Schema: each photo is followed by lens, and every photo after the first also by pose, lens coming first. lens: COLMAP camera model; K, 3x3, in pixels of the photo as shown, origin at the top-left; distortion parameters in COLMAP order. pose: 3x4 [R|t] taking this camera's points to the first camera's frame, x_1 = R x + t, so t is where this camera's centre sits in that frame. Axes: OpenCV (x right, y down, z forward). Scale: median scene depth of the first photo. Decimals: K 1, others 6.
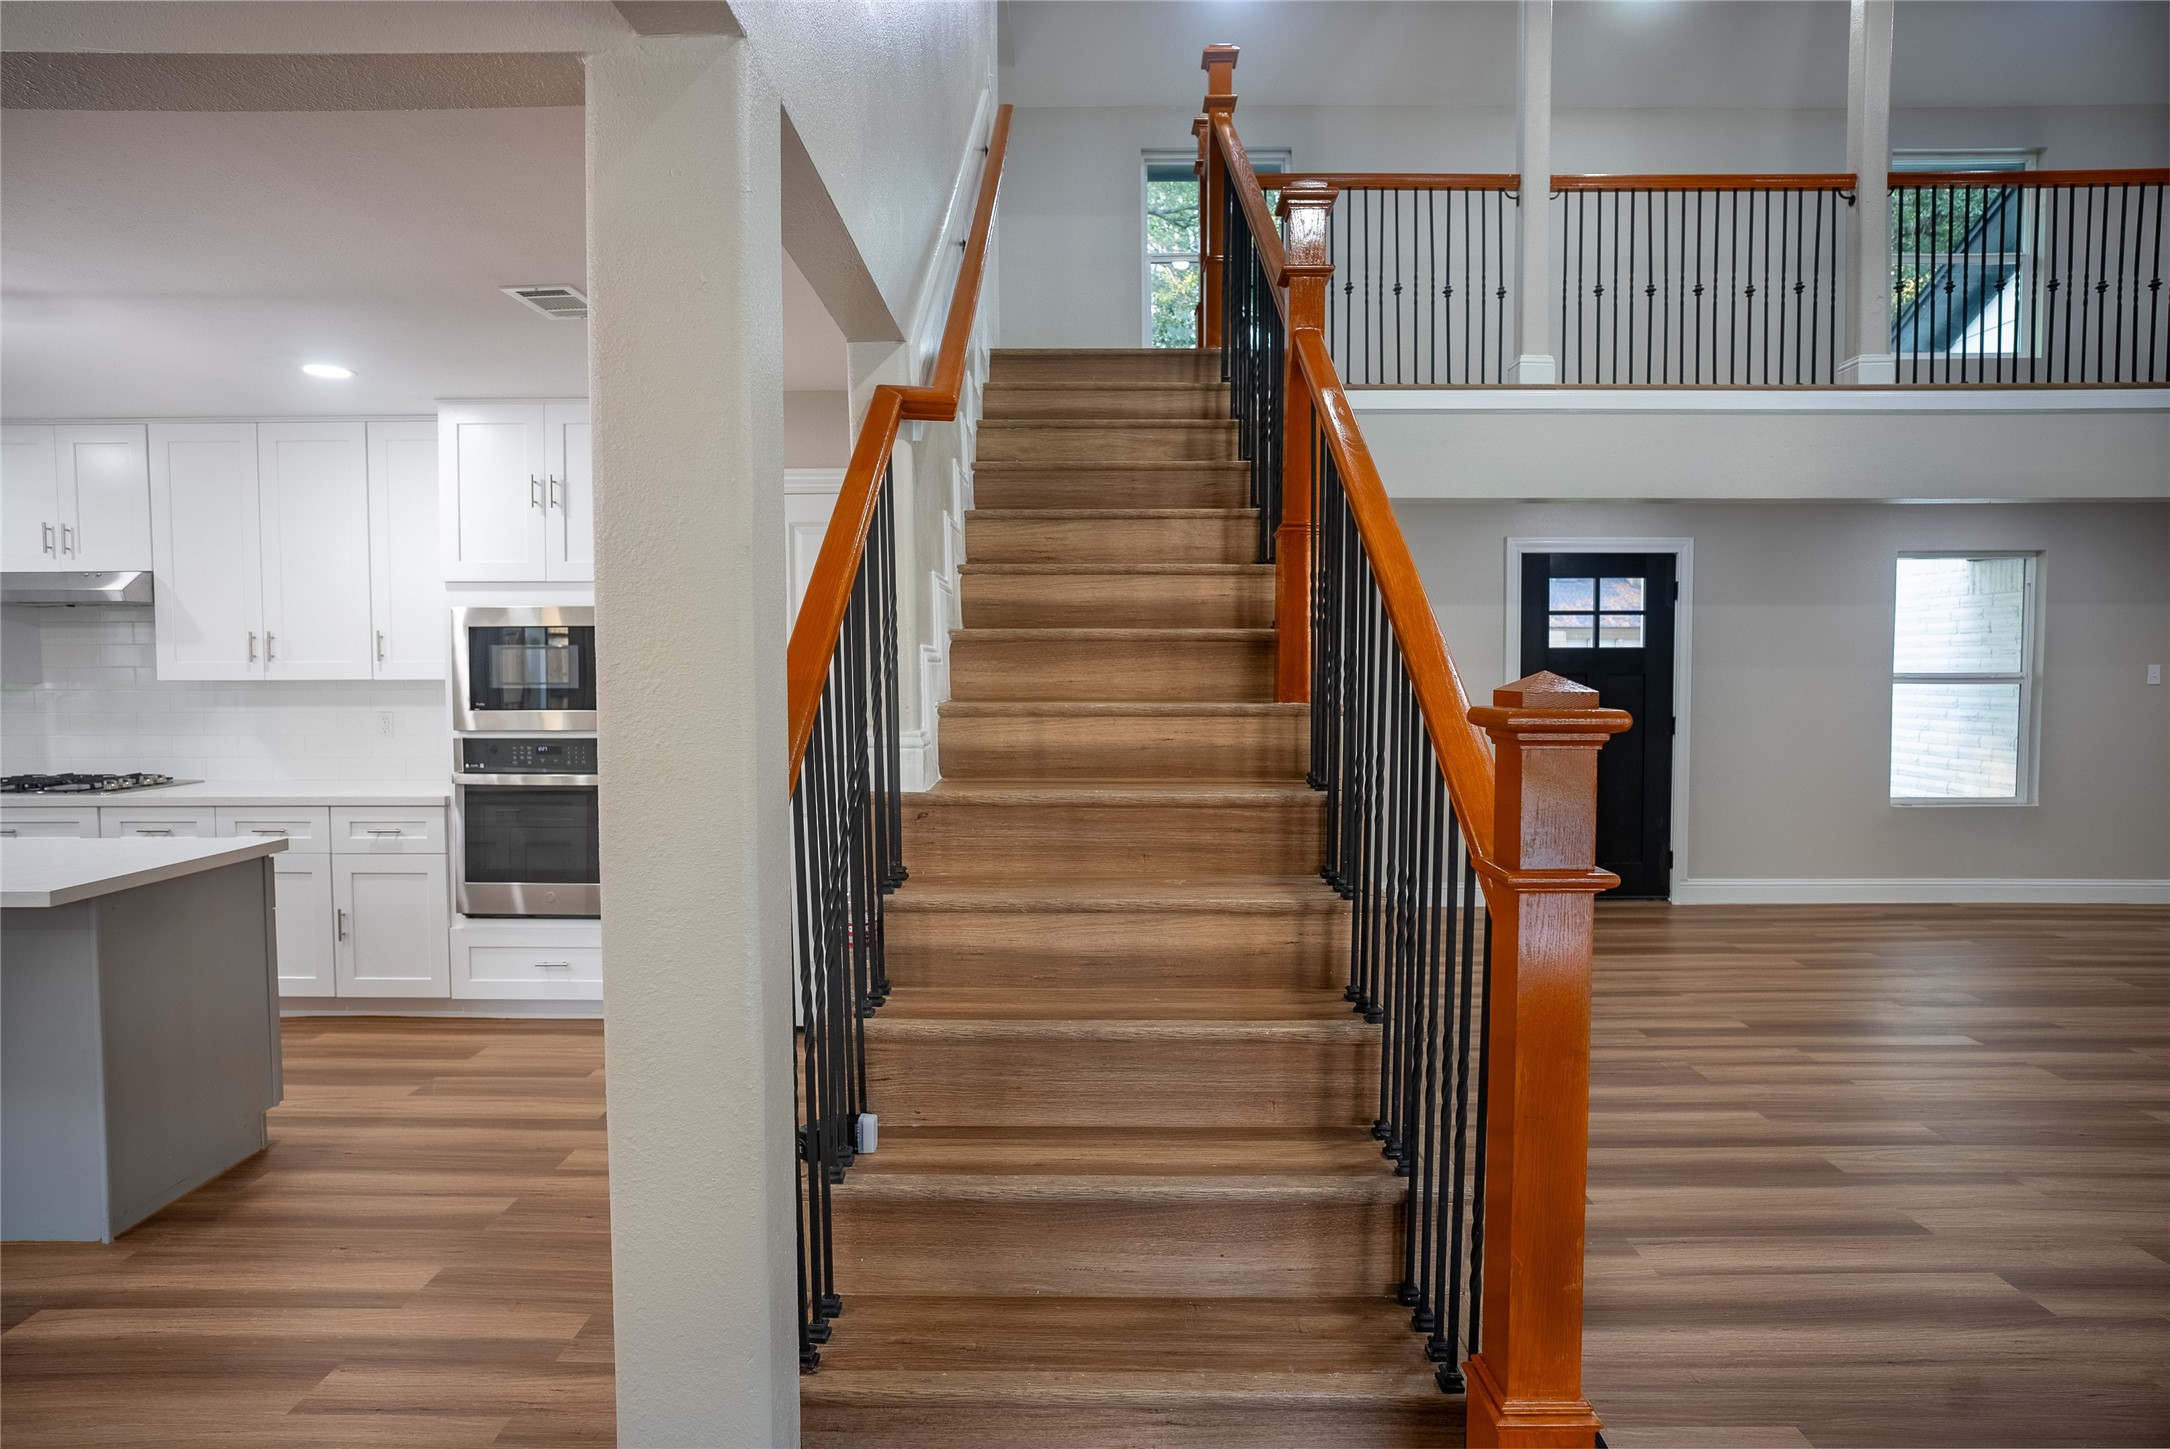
lens RADIAL K [[1196.6, 0, 1084.6], [0, 1196.6, 717.7], [0, 0, 1]] dist [-0.050944, 0.036024]
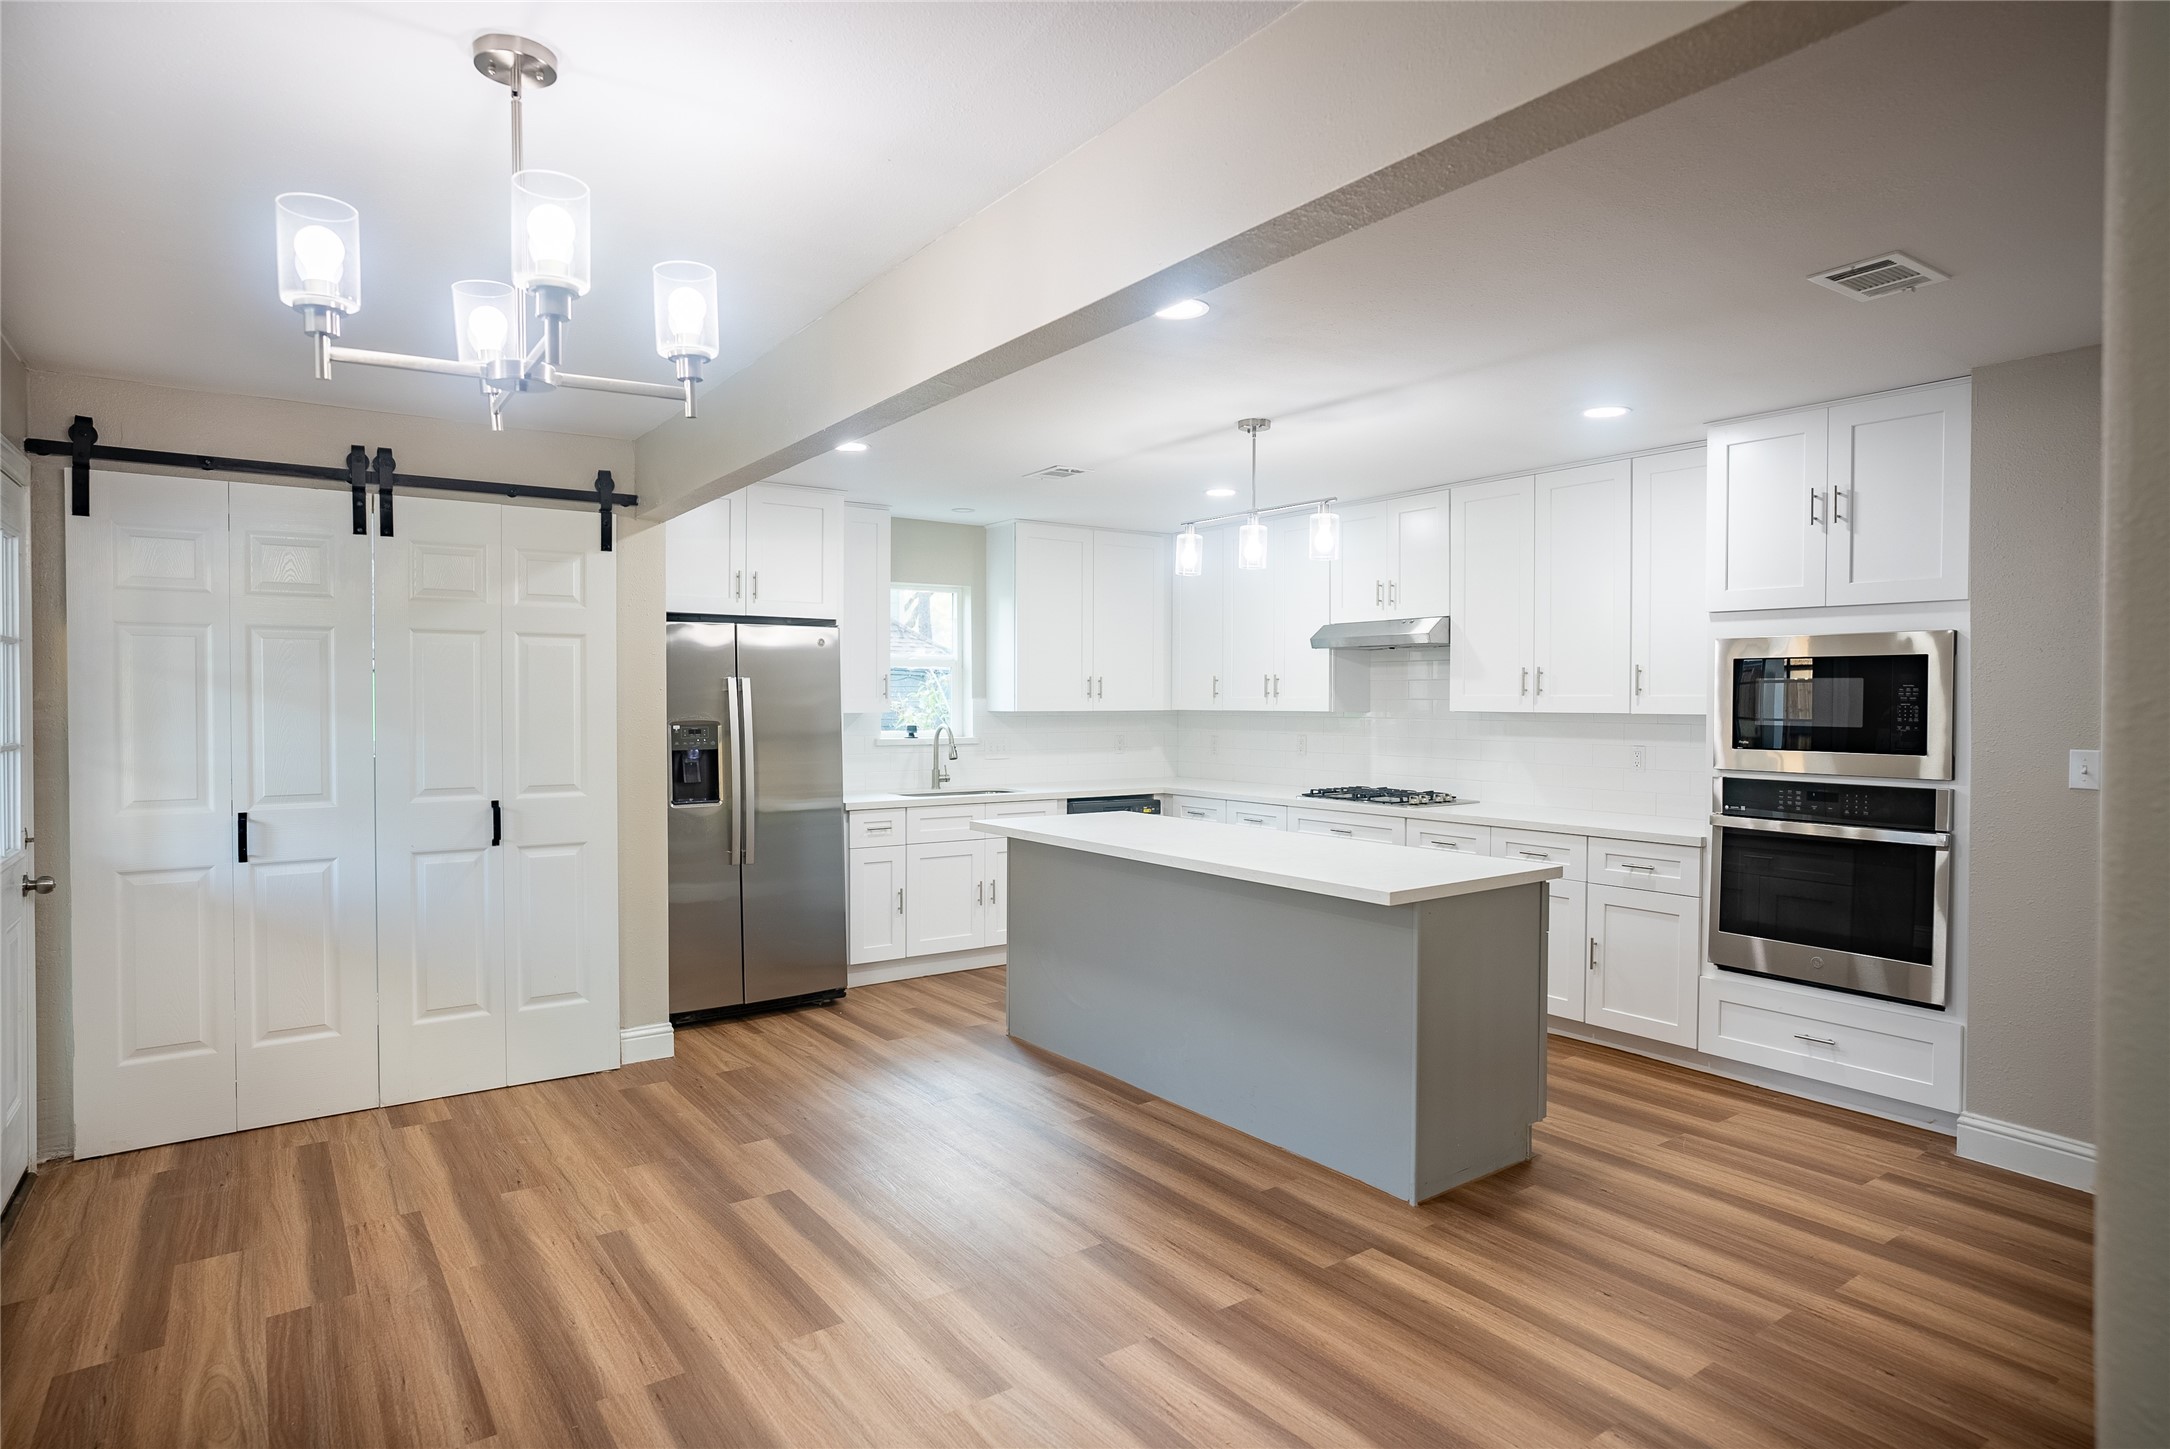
lens RADIAL K [[1196.6, 0, 1084.6], [0, 1196.6, 717.7], [0, 0, 1]] dist [-0.050944, 0.036024]
pose [[0.588162, 0.018613, -0.808529, -0.065296], [-0.042522, 0.999064, -0.007933, -0.001020], [0.807625, 0.039046, 0.588403, 0.034111]]
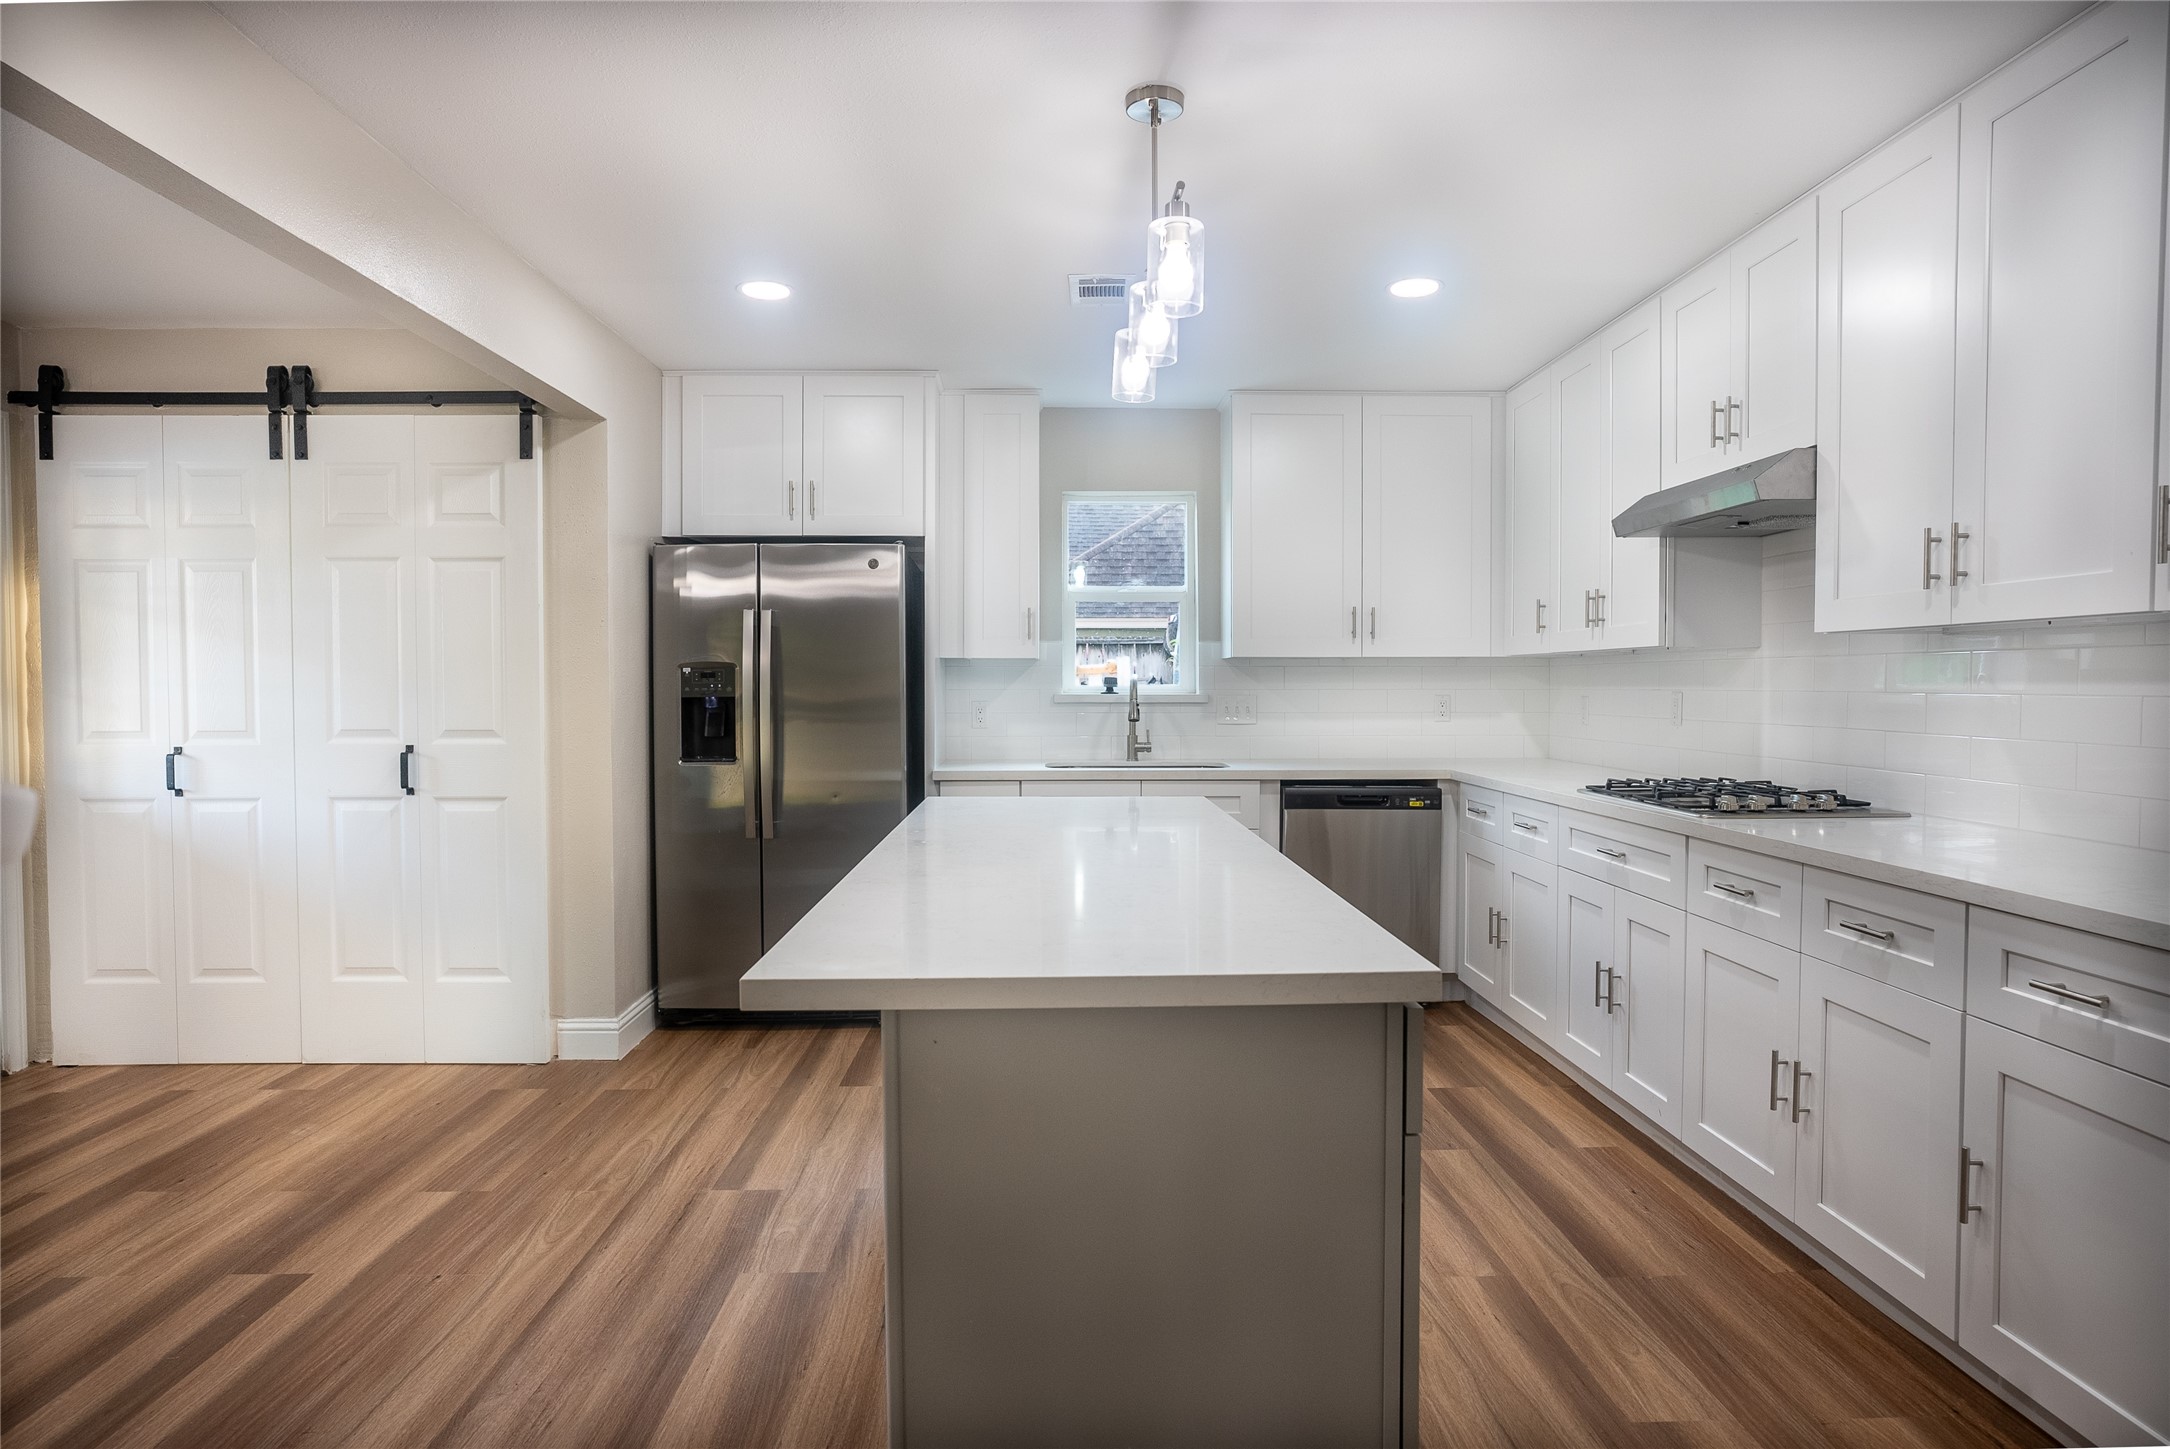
lens RADIAL K [[1233.4, 0, 1081.4], [0, 1233.4, 714.0], [0, 0, 1]] dist [-0.052218, 0.037710]
pose [[0.034608, 0.029712, -0.998959, -0.214412], [-0.045517, 0.998568, 0.028123, 0.008808], [0.998364, 0.044496, 0.035911, 0.667218]]
